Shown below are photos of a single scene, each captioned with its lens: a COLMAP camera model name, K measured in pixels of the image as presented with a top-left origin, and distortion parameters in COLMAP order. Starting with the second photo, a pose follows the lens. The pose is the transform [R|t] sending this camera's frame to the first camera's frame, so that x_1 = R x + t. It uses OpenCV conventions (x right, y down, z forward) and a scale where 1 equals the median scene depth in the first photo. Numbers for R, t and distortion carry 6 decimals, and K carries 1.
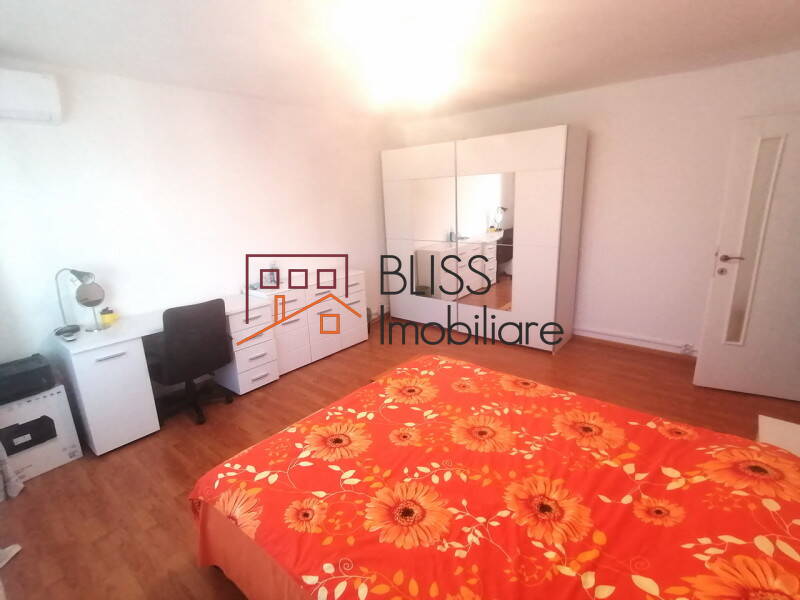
lens RADIAL K [[396.1, 0, 400.0], [0, 396.1, 300.0], [0, 0, 1]] dist [-0.002218, 0.063142]
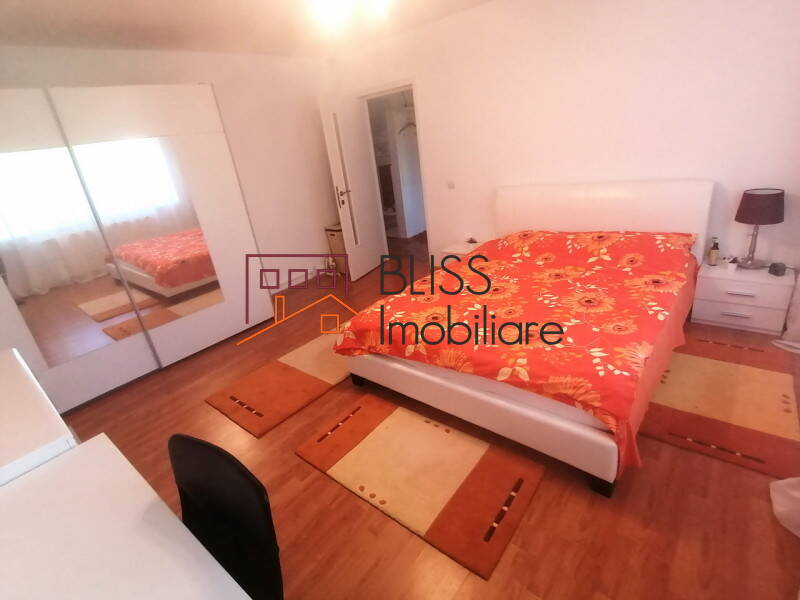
lens RADIAL K [[396.1, 0, 400.0], [0, 396.1, 300.0], [0, 0, 1]] dist [-0.002218, 0.063142]
pose [[0.002800, -0.344104, 0.938927, -1.415600], [0.368729, 0.873126, 0.318889, -0.278016], [-0.929533, 0.345317, 0.129326, 1.378046]]
